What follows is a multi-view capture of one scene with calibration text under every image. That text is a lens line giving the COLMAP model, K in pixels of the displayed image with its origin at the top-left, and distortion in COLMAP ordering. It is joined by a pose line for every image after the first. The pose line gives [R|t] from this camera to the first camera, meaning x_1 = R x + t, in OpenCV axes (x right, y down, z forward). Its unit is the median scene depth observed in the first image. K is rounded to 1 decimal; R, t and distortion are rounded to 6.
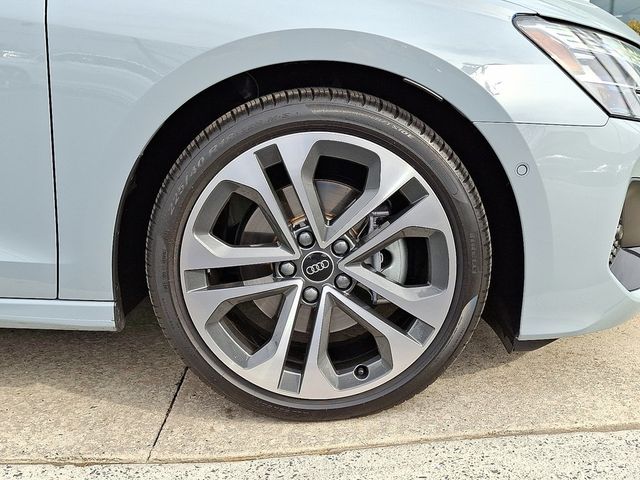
lens RADIAL K [[678.2, 0, 320.0], [0, 678.2, 240.0], [0, 0, 1]] dist [0.062388, -0.012497]
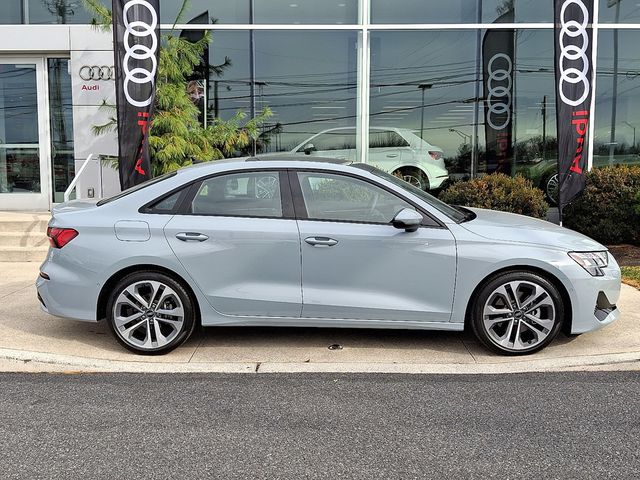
lens RADIAL K [[678.2, 0, 320.0], [0, 678.2, 240.0], [0, 0, 1]] dist [0.062388, -0.012497]
pose [[0.999640, 0.003240, -0.026634, -1.037104], [-0.005841, 0.995153, -0.098169, 0.006715], [0.026187, 0.098290, 0.994813, -2.965887]]
